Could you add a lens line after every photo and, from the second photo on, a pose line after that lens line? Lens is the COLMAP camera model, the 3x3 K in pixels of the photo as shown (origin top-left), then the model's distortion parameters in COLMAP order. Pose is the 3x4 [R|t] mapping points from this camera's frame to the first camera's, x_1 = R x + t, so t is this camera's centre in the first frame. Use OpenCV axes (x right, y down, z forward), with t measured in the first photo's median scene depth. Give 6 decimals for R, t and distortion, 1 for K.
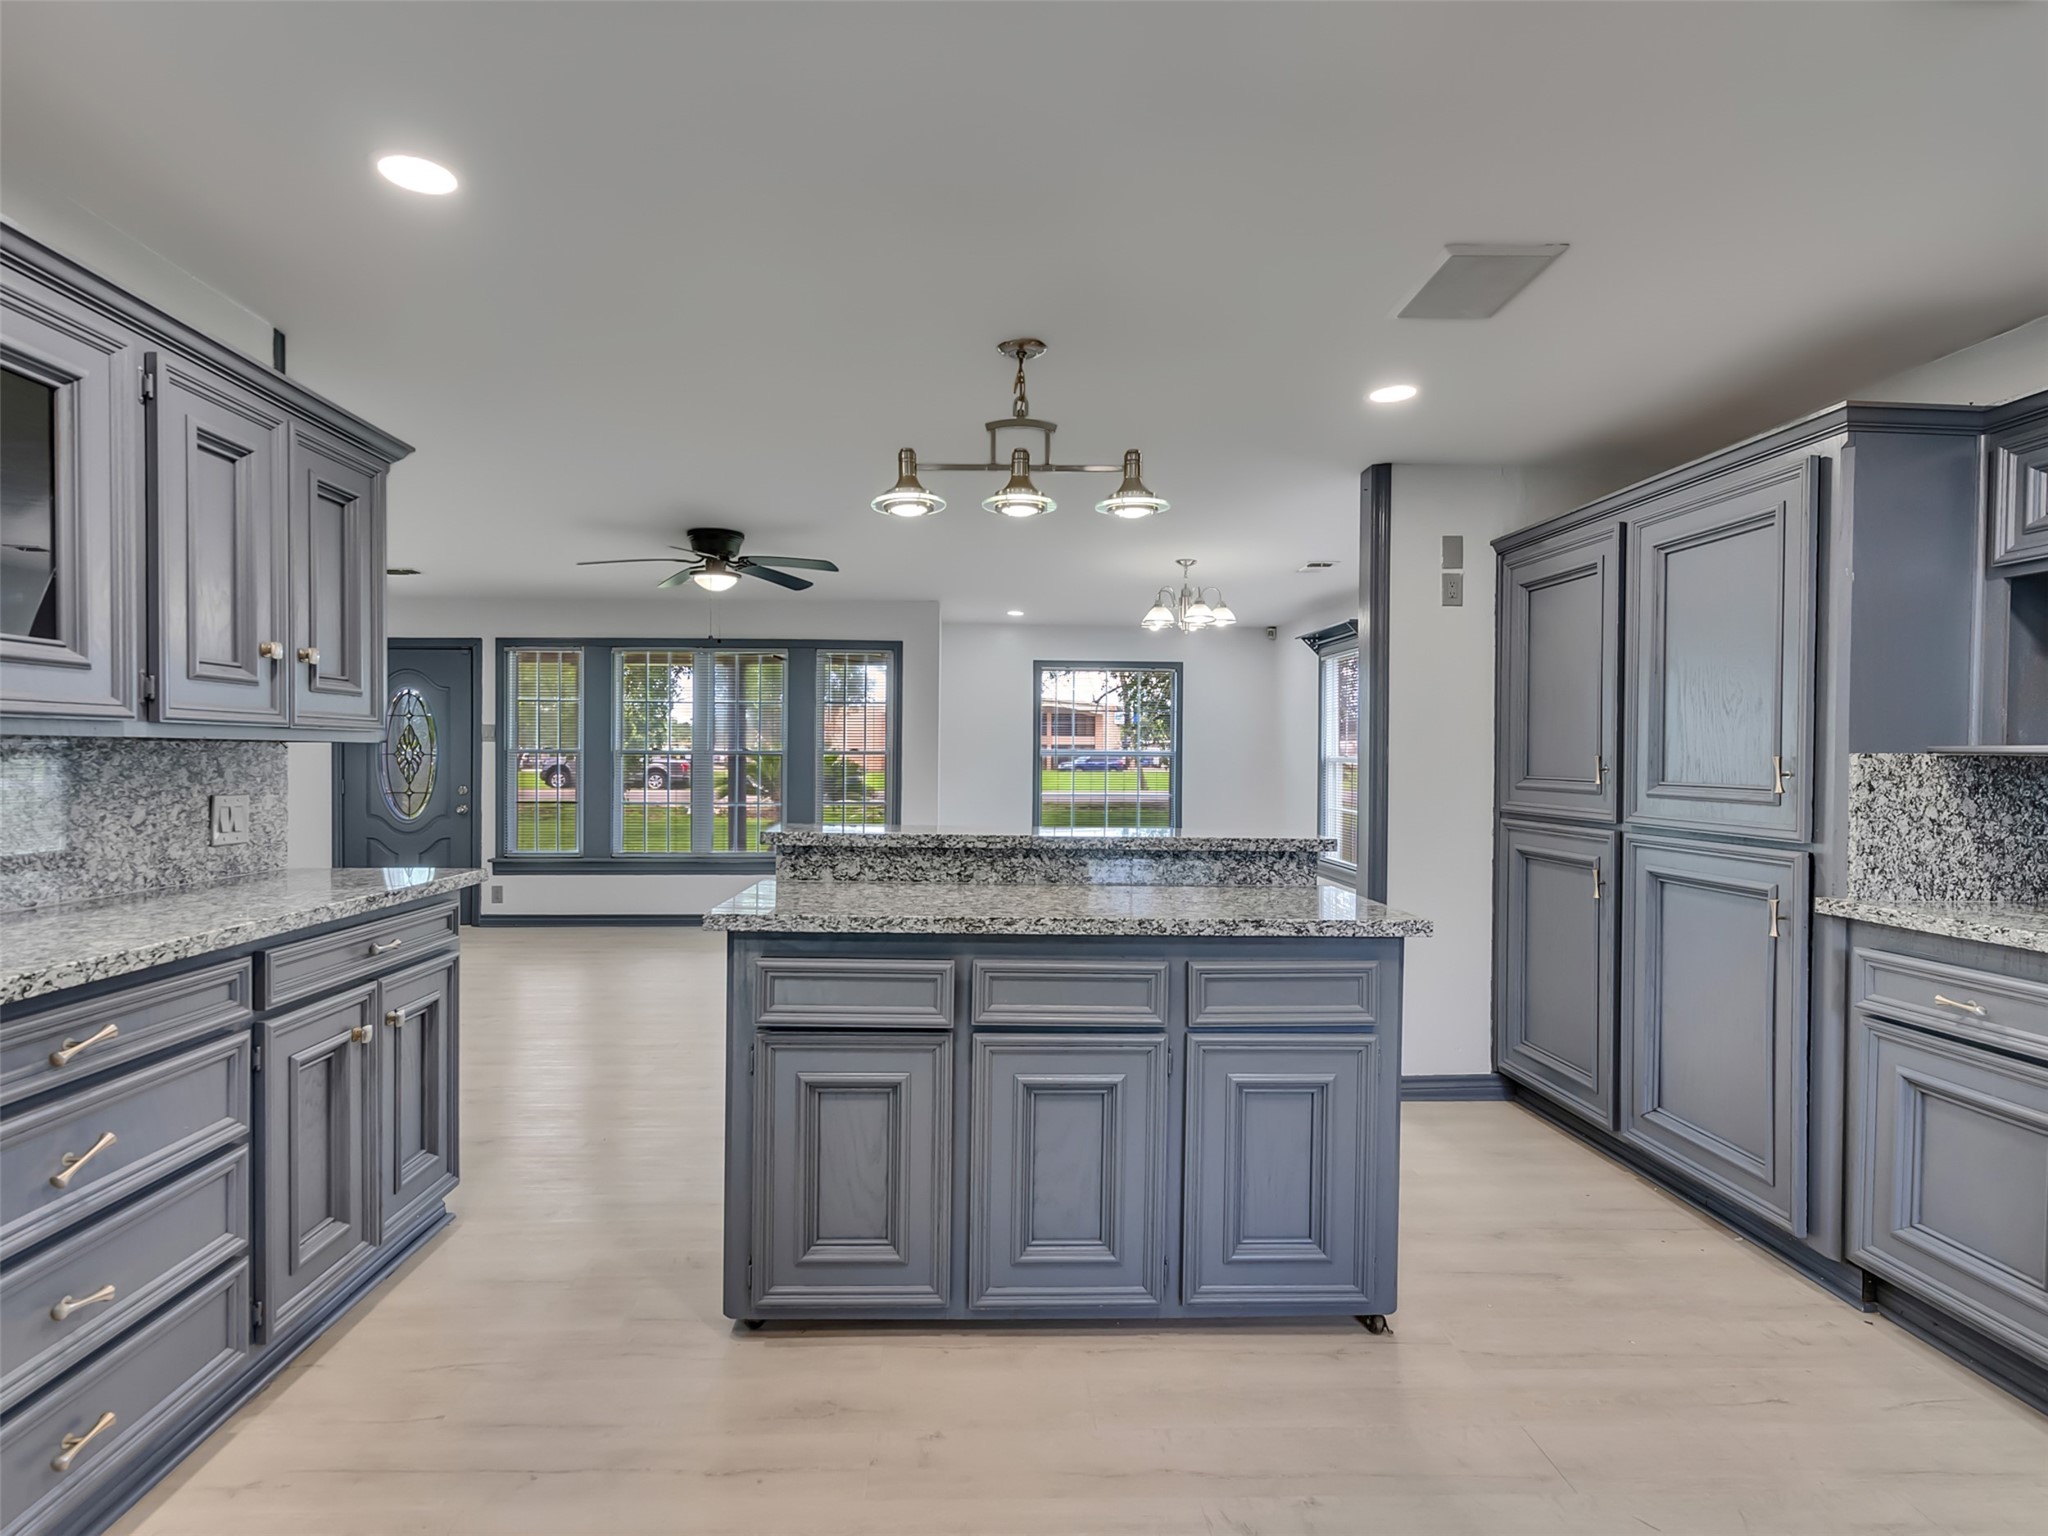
lens RADIAL K [[1047.5, 0, 1006.1], [0, 1047.5, 768.7], [0, 0, 1]] dist [-0.003270, 0.001696]
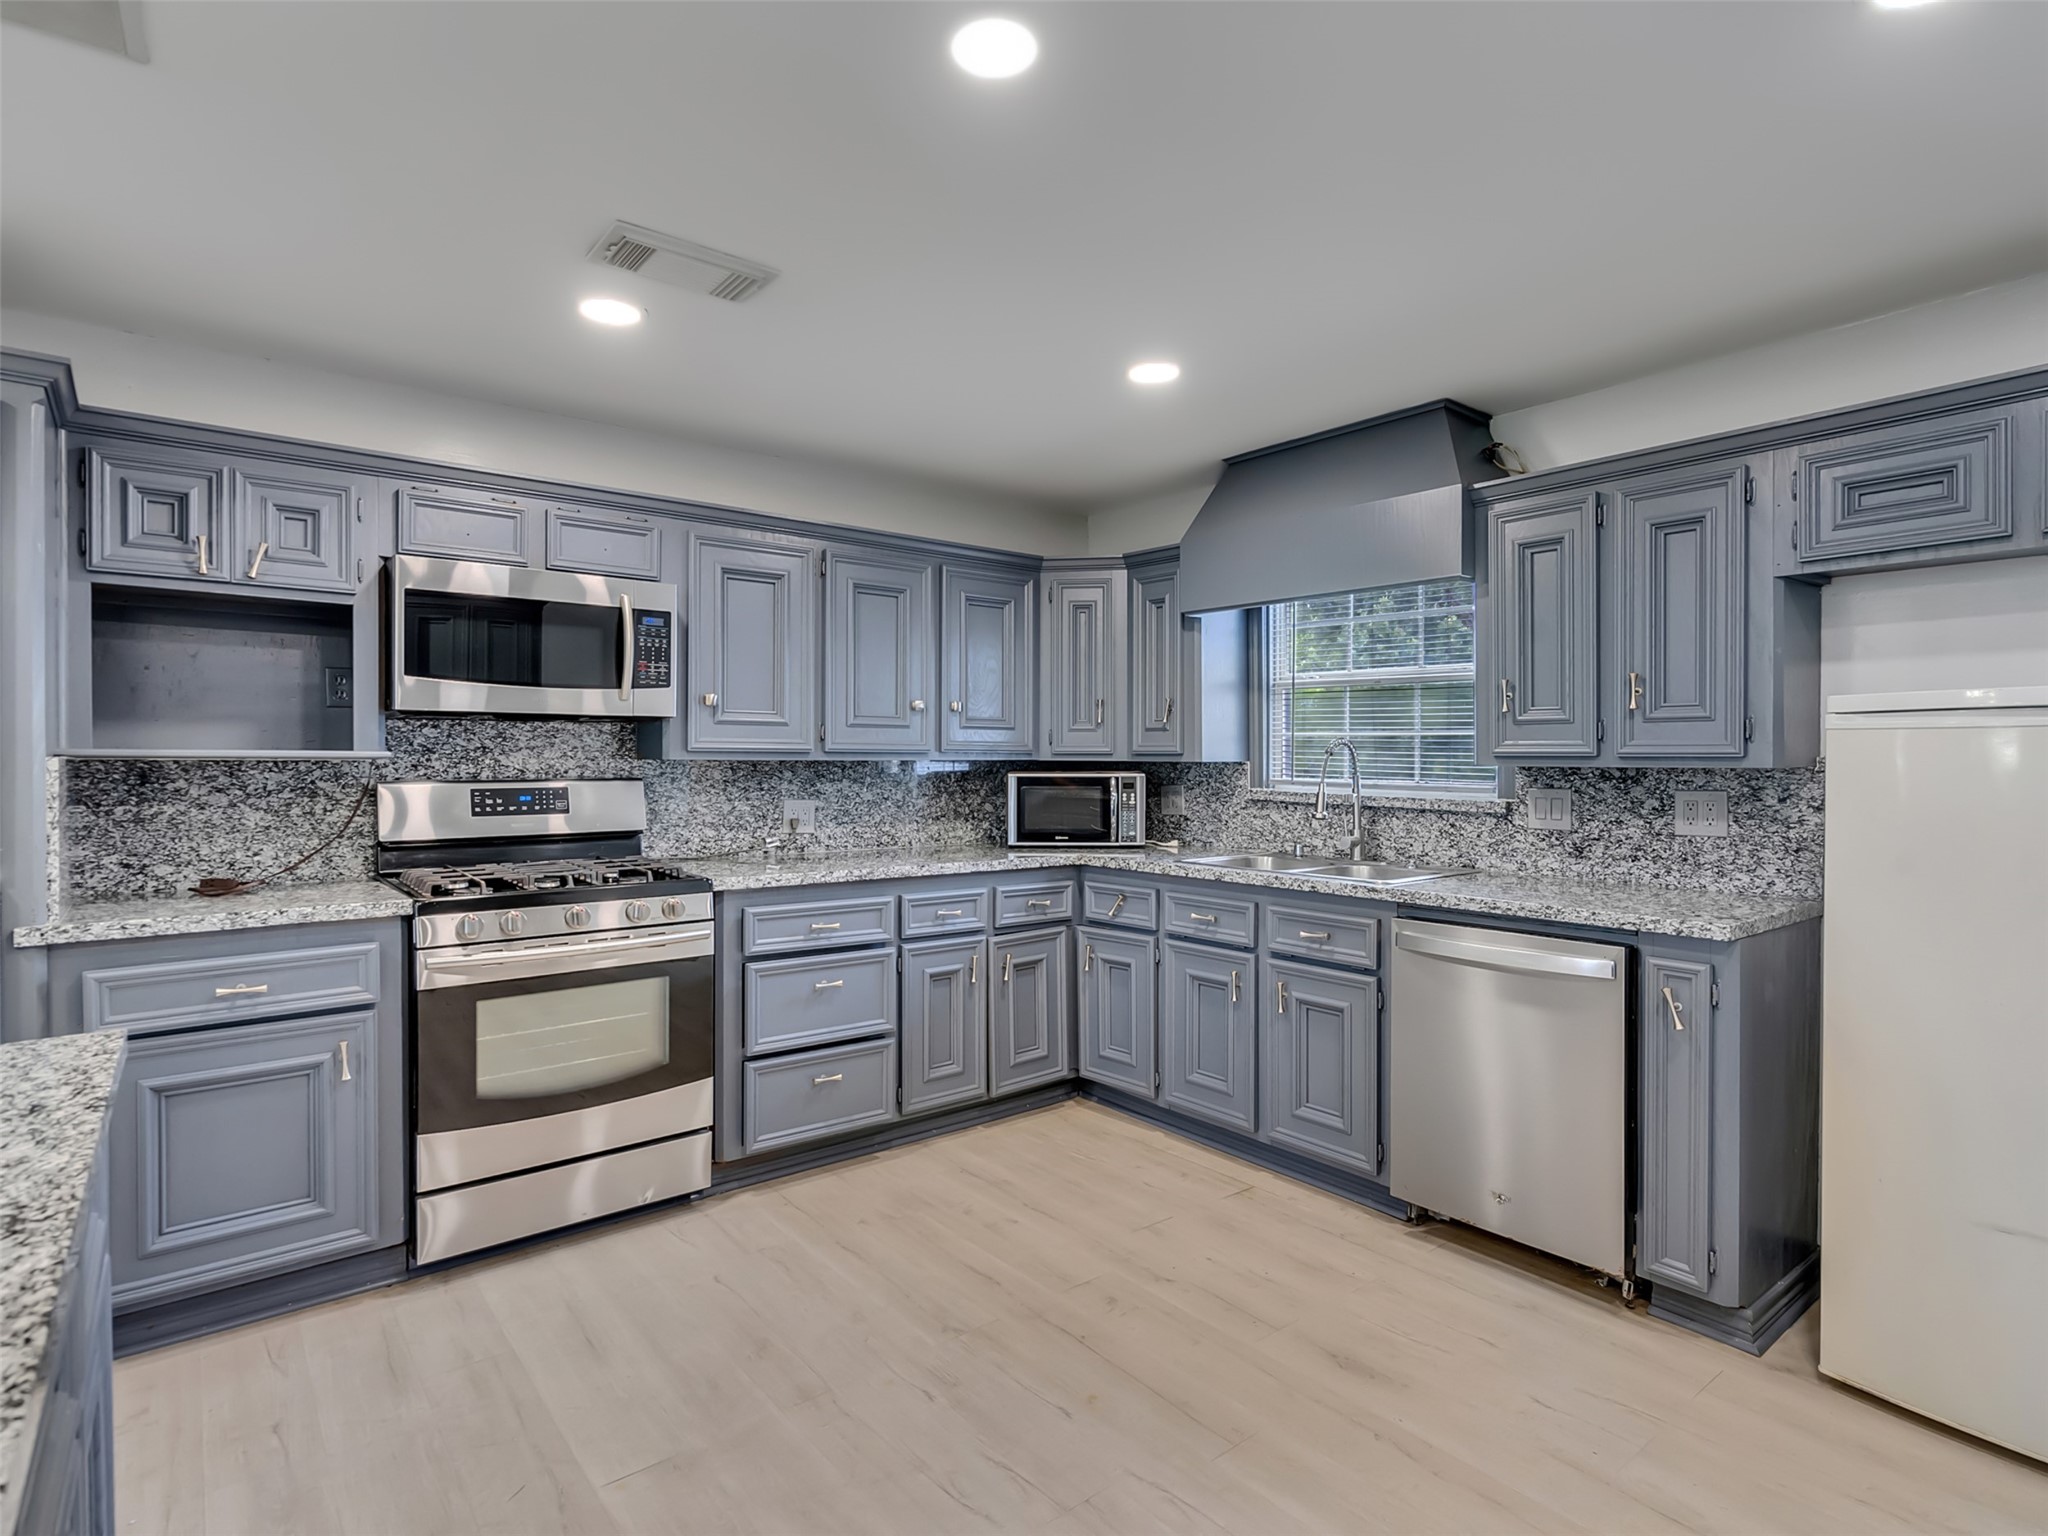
lens RADIAL K [[1047.5, 0, 1006.1], [0, 1047.5, 768.7], [0, 0, 1]] dist [-0.003270, 0.001696]
pose [[-0.583147, -0.012864, 0.812265, -0.327253], [0.006362, 0.999772, 0.020400, -0.014960], [-0.812342, 0.017064, -0.582932, 0.750841]]
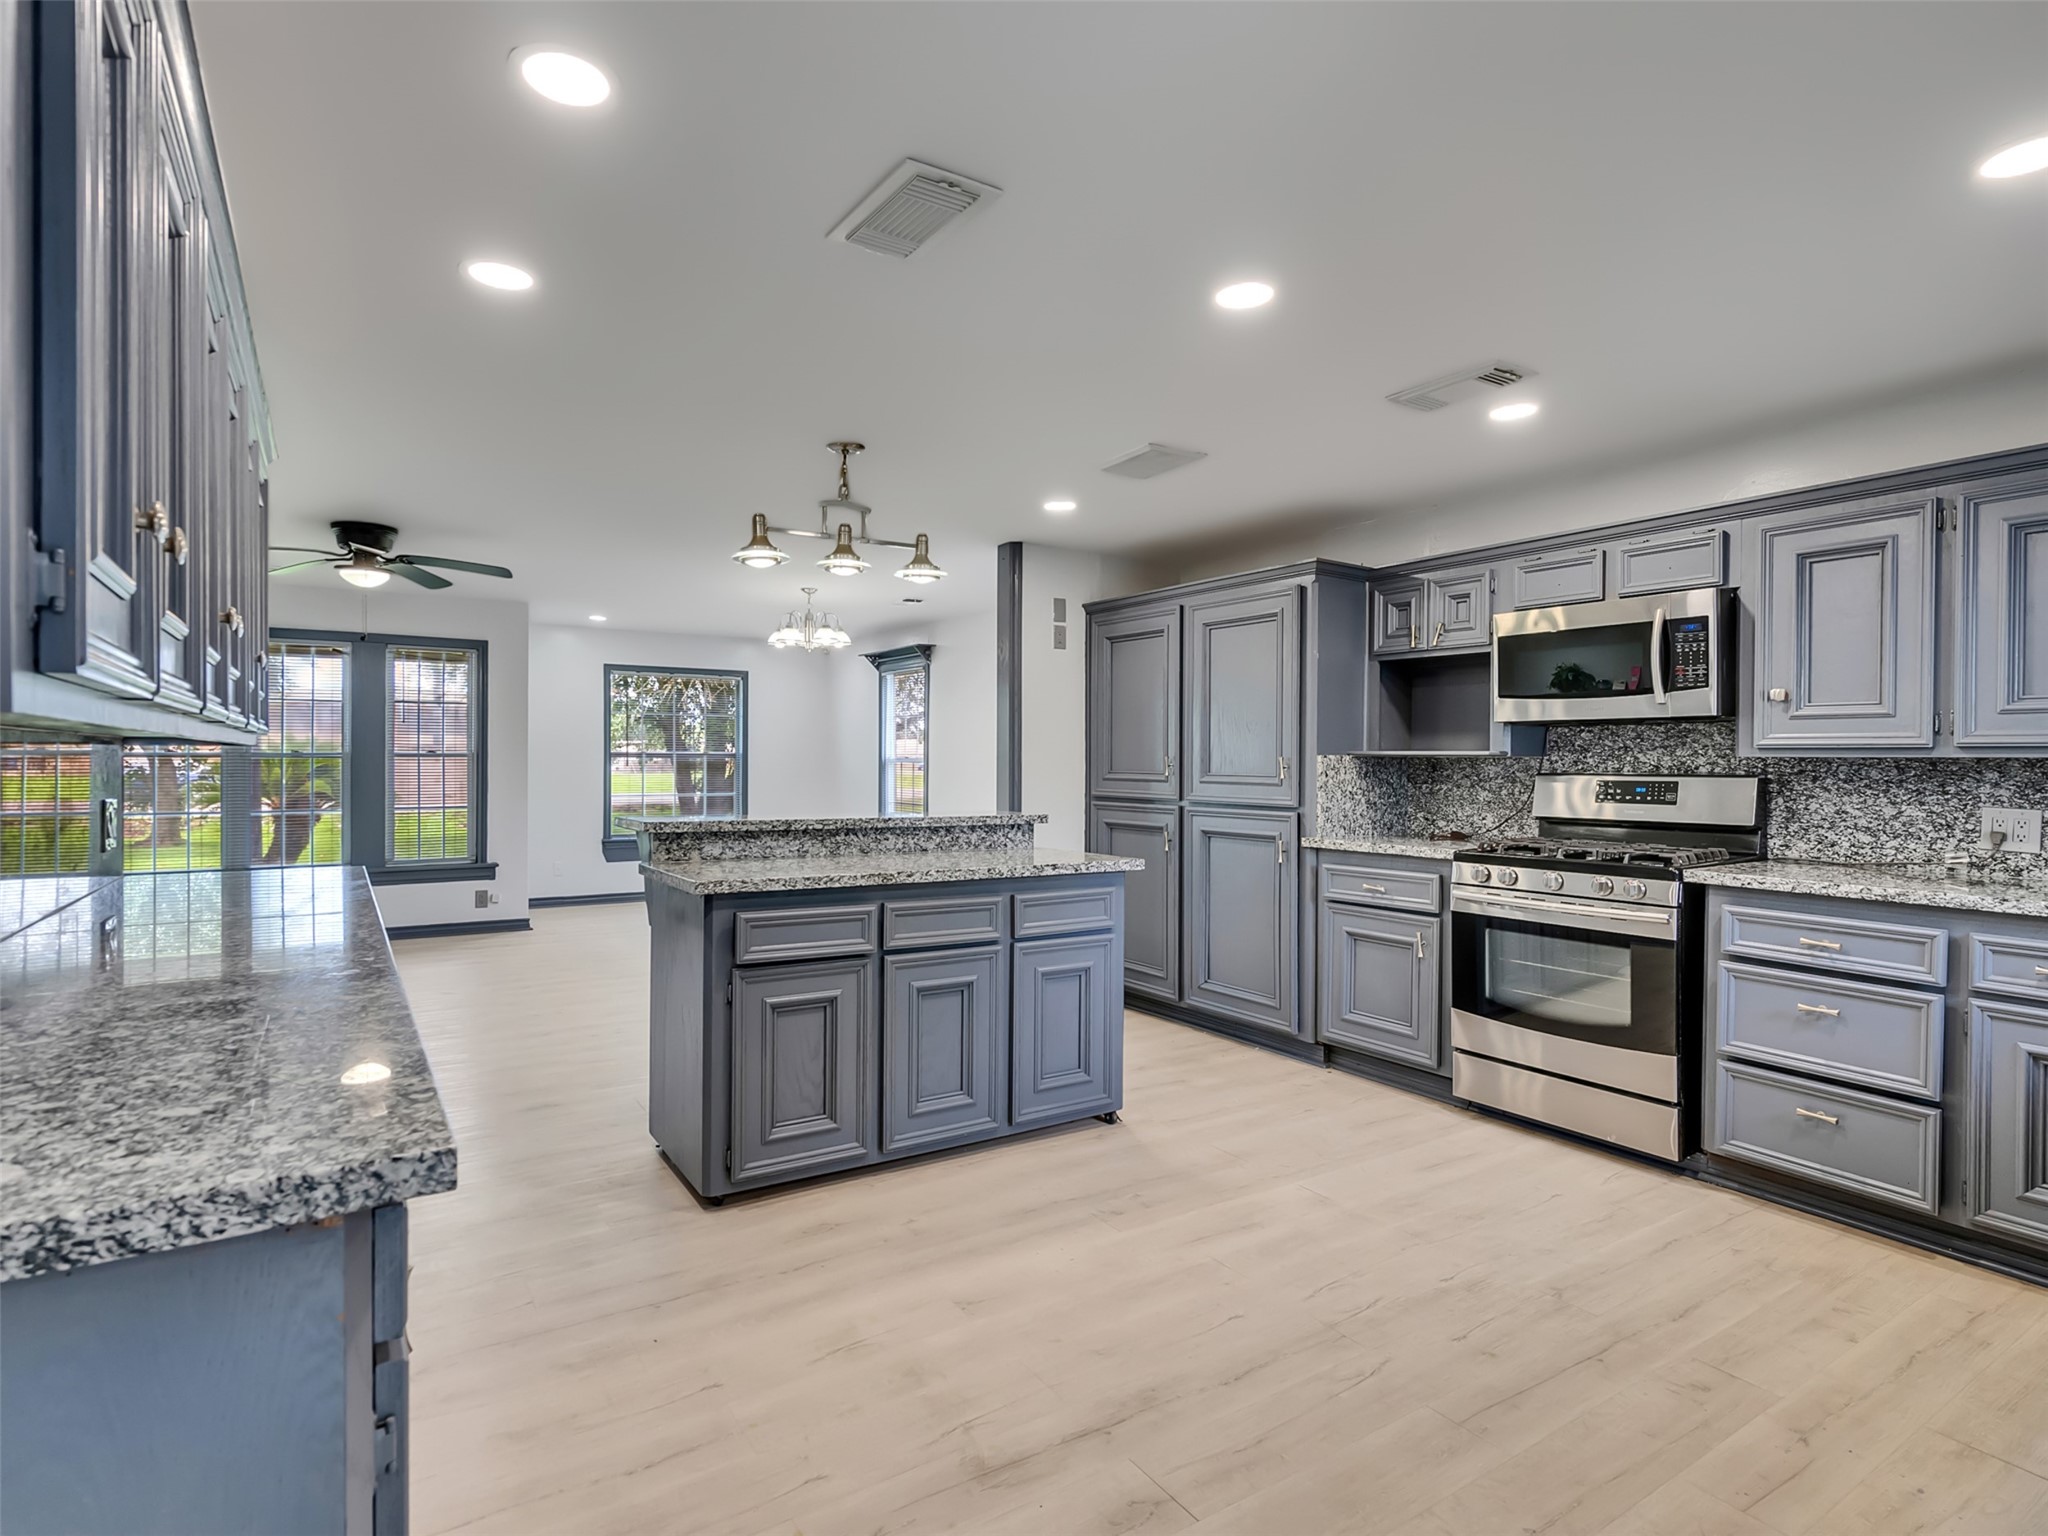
lens RADIAL K [[1047.5, 0, 1006.1], [0, 1047.5, 768.7], [0, 0, 1]] dist [-0.003270, 0.001696]
pose [[0.863868, -0.007861, 0.503656, -0.476962], [0.008418, 0.999964, 0.001169, 0.001608], [-0.503647, 0.003230, 0.863903, -0.235146]]
